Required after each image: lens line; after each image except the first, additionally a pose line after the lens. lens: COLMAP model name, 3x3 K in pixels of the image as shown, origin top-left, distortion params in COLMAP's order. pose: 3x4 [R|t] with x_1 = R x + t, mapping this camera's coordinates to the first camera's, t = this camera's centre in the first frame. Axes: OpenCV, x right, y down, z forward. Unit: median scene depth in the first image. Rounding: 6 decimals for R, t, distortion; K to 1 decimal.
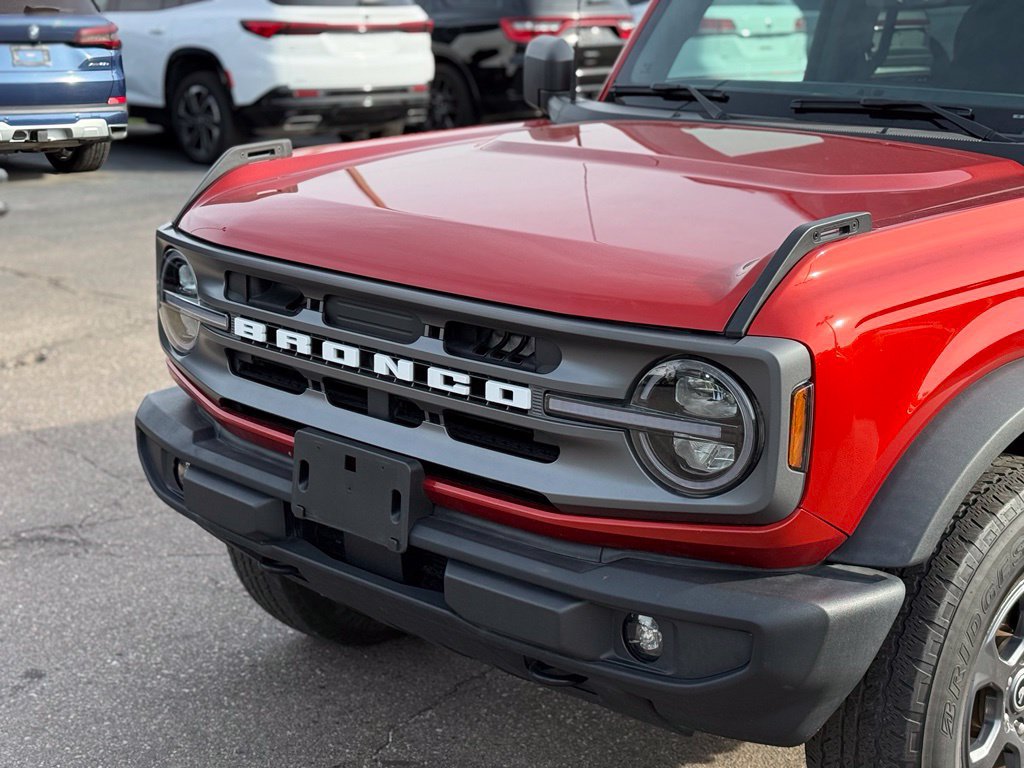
lens RADIAL K [[1760.5, 0, 512.0], [0, 1760.5, 384.0], [0, 0, 1]] dist [0.139596, -0.094005]
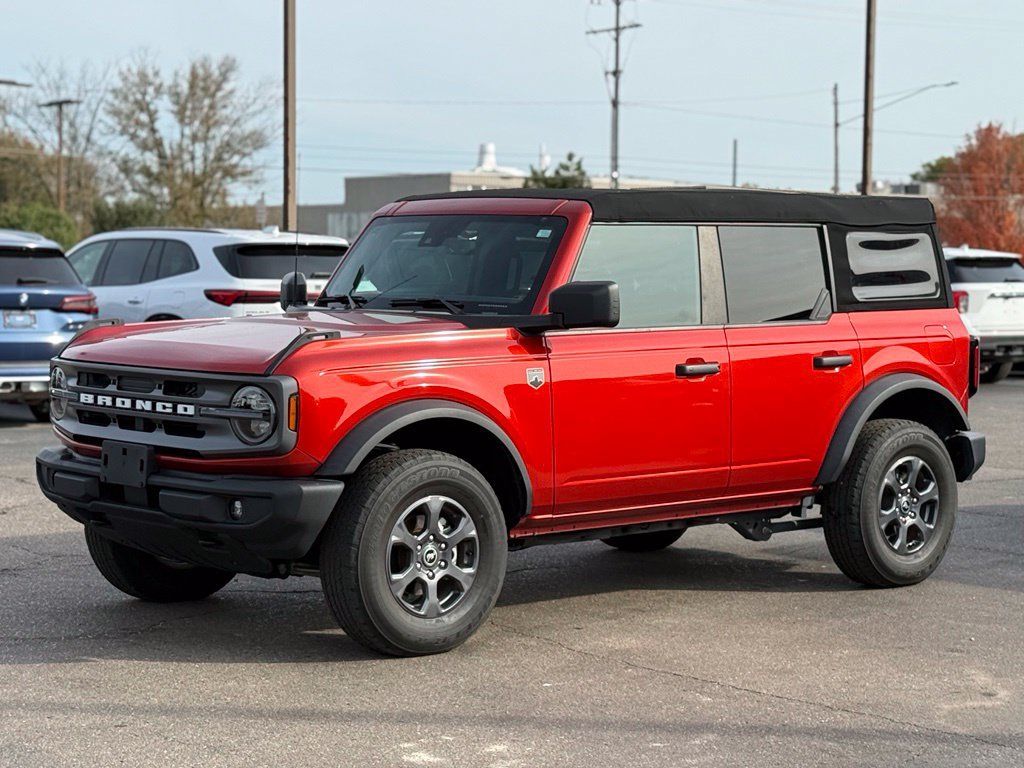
lens RADIAL K [[2278.1, 0, 512.0], [0, 2278.1, 384.0], [0, 0, 1]] dist [0.160209, 0.353500]
pose [[0.998192, 0.002629, -0.060052, 0.562463], [-0.013045, 0.984706, -0.173733, 0.454413], [0.058677, 0.174202, 0.982960, -1.783430]]
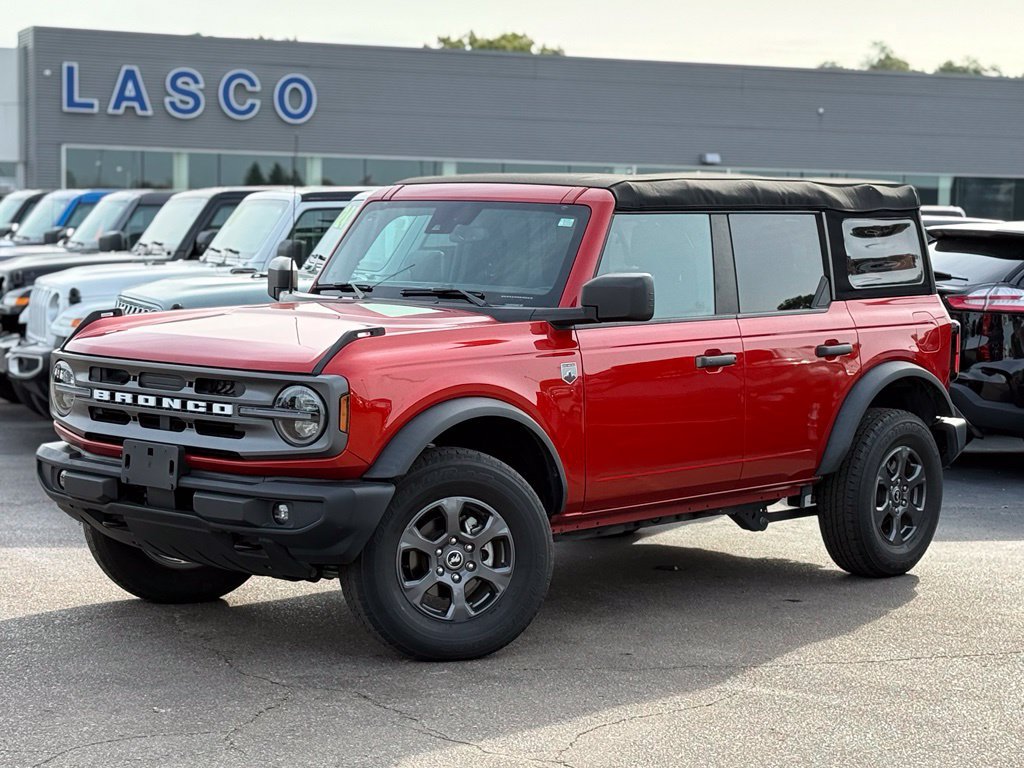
lens RADIAL K [[2278.1, 0, 512.0], [0, 2278.1, 384.0], [0, 0, 1]] dist [0.160209, 0.353500]
pose [[0.999018, 0.001332, 0.044282, 0.217395], [0.005477, 0.988168, -0.153279, 0.387849], [-0.043963, 0.153371, 0.987190, -1.713550]]
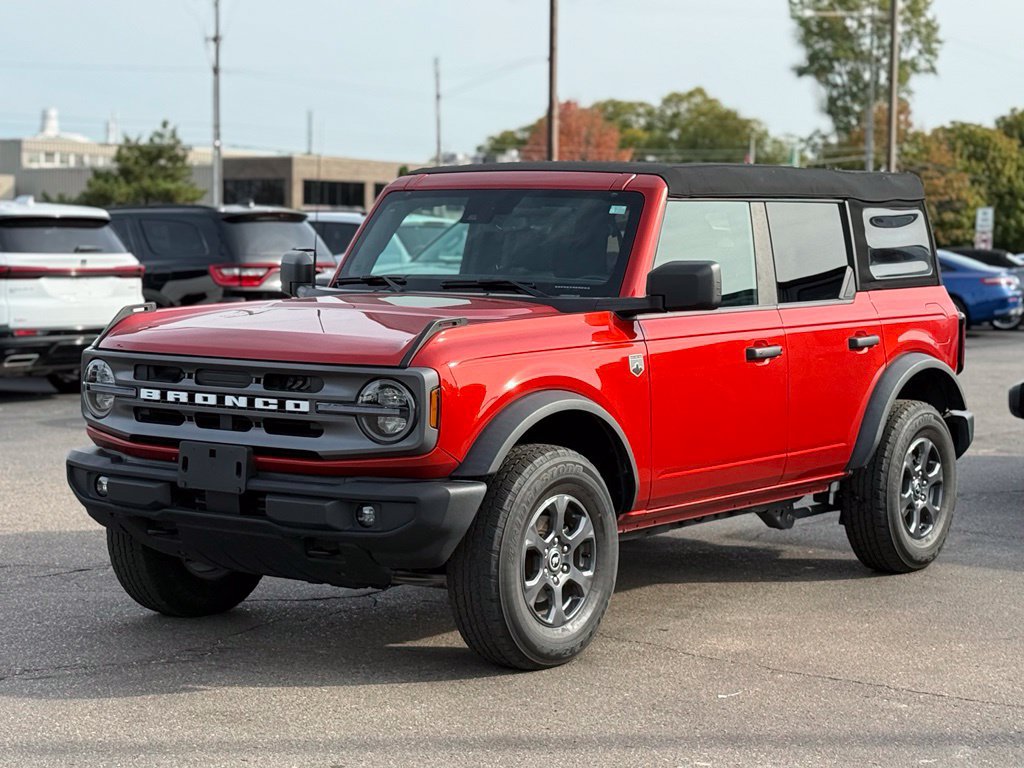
lens RADIAL K [[2278.1, 0, 512.0], [0, 2278.1, 384.0], [0, 0, 1]] dist [0.160209, 0.353500]
pose [[0.988897, -0.011720, 0.148142, -0.140186], [0.035413, 0.986751, -0.158329, 0.387857], [-0.144324, 0.161817, 0.976210, -1.549177]]
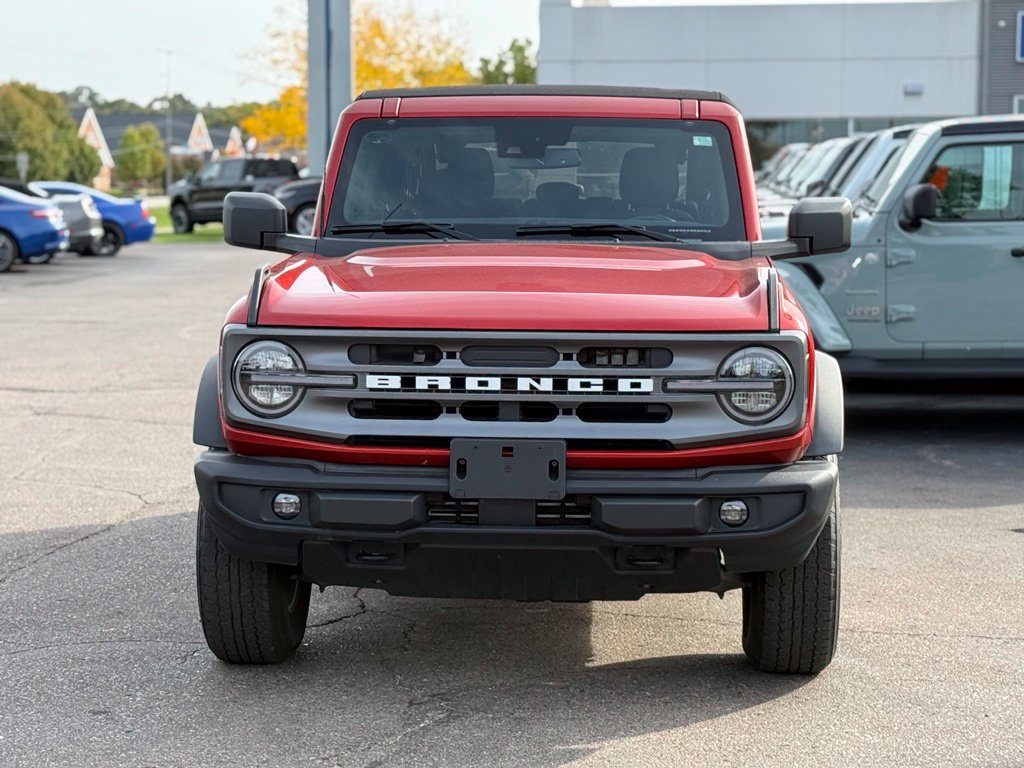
lens RADIAL K [[2278.1, 0, 512.0], [0, 2278.1, 384.0], [0, 0, 1]] dist [0.160209, 0.353500]
pose [[0.742776, -0.072529, 0.665600, -1.432456], [0.158571, 0.984889, -0.069636, 0.128324], [-0.650491, 0.157269, 0.743053, -0.495007]]
